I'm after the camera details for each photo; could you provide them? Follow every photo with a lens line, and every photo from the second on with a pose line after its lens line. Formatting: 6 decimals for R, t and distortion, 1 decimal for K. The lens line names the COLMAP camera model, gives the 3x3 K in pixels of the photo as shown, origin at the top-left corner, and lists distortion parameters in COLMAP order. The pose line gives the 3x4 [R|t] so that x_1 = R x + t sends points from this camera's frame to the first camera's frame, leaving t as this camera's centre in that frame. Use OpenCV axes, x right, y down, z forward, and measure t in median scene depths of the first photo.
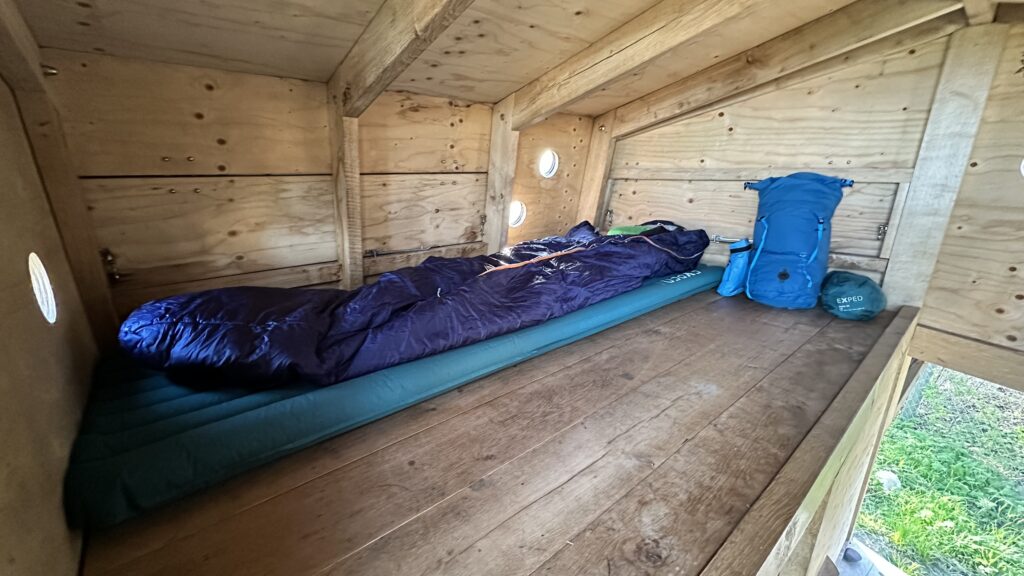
lens RADIAL K [[410.5, 0, 511.1], [0, 410.5, 287.2], [0, 0, 1]] dist [0.003670, 0.000397]
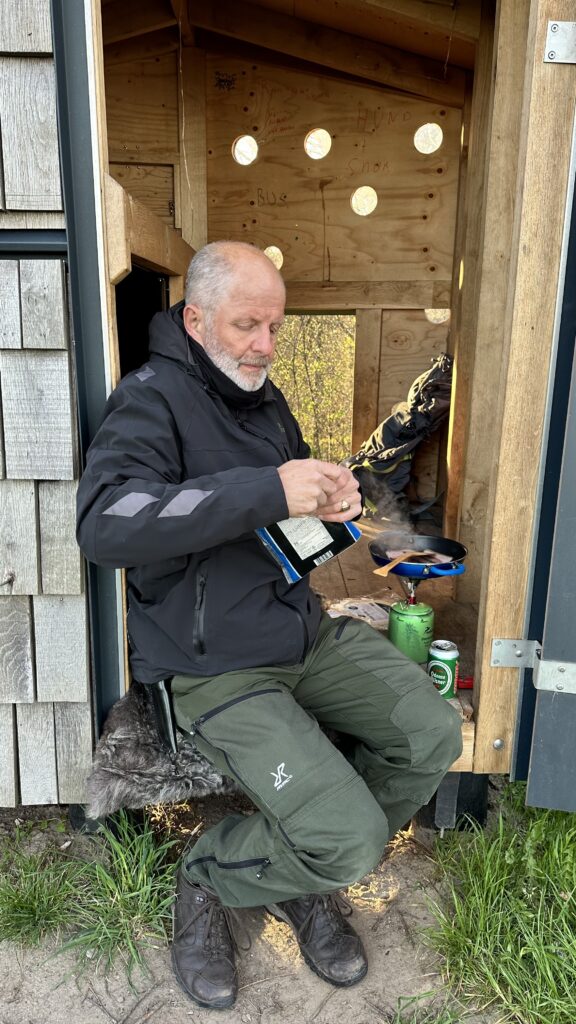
lens RADIAL K [[738.9, 0, 285.7], [0, 738.9, 512.4], [0, 0, 1]] dist [0.007959, 0.000728]
pose [[0.646626, -0.186958, 0.739541, -0.688315], [0.212755, 0.975230, 0.060517, 0.693143], [-0.732537, 0.118209, 0.670385, -0.626537]]
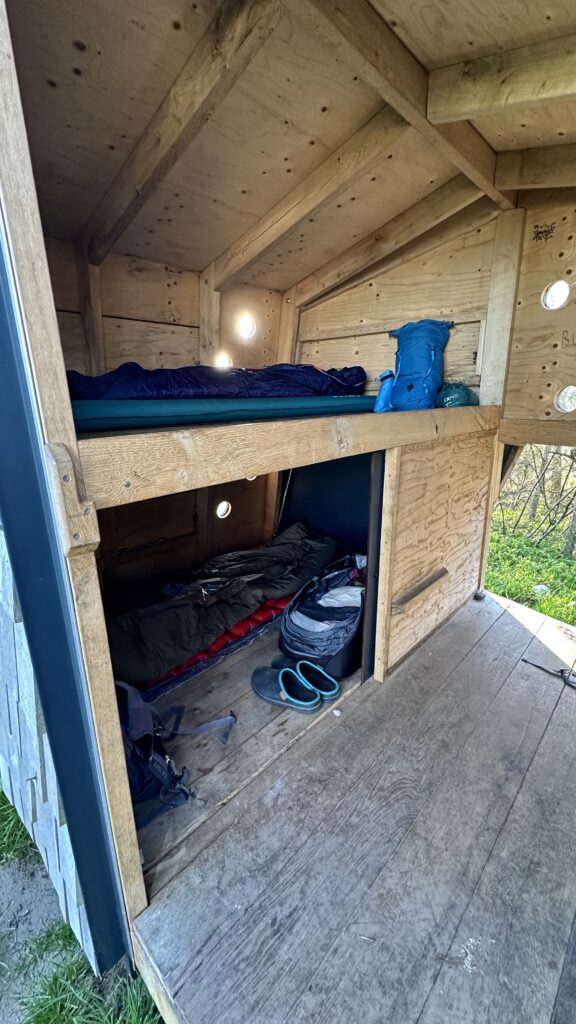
lens RADIAL K [[410.5, 0, 286.6], [0, 410.5, 511.2], [0, 0, 1]] dist [0.003670, 0.000397]
pose [[0.994334, -0.055835, 0.090453, 0.078922], [0.057715, 0.998165, -0.018308, 0.392968], [-0.089265, 0.023425, 0.995732, -0.364719]]
